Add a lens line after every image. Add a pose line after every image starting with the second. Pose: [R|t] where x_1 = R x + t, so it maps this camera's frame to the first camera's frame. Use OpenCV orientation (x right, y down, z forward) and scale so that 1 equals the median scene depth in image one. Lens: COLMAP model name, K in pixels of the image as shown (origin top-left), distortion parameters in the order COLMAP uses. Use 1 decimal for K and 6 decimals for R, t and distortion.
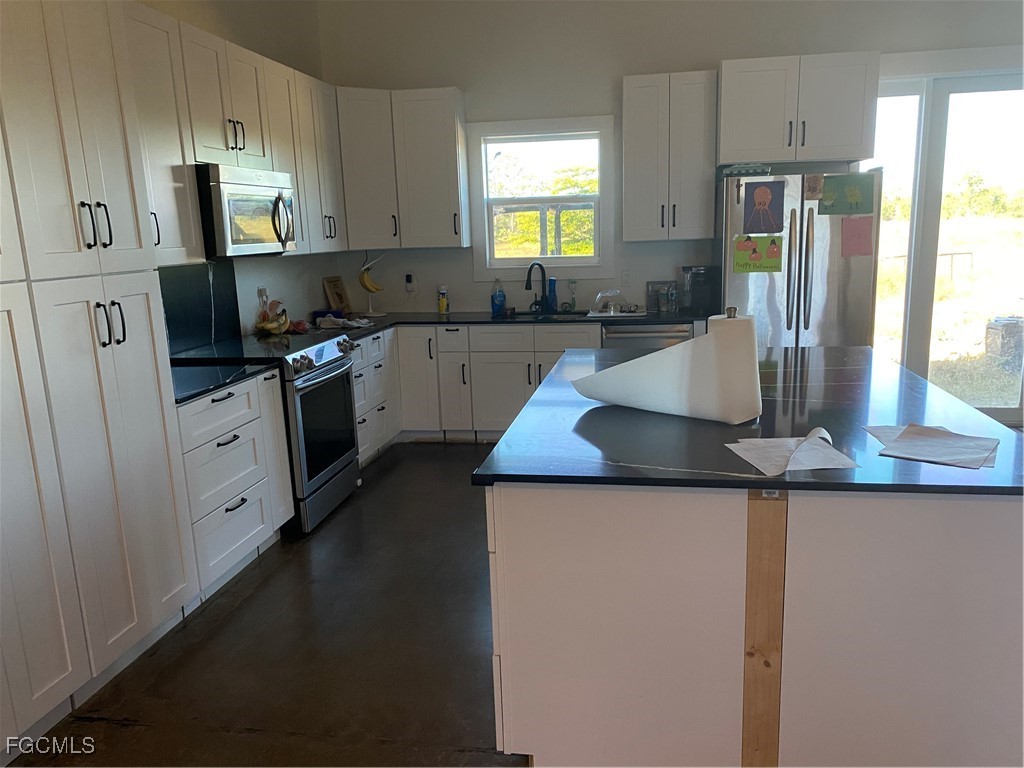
lens RADIAL K [[764.1, 0, 512.0], [0, 764.1, 384.0], [0, 0, 1]] dist [0.047941, -0.005452]
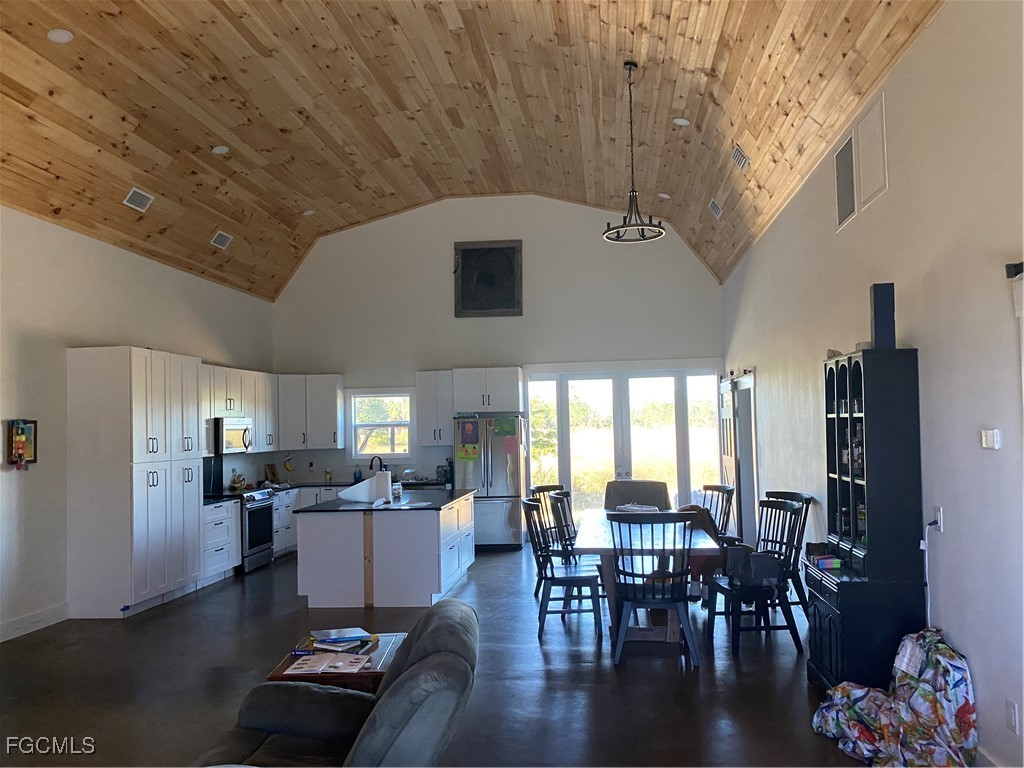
lens RADIAL K [[764.1, 0, 512.0], [0, 764.1, 384.0], [0, 0, 1]] dist [0.047941, -0.005452]
pose [[0.998698, 0.009428, 0.050133, 0.388191], [0.003532, 0.967635, -0.252329, 0.220829], [-0.050889, 0.252178, 0.966342, -1.344382]]
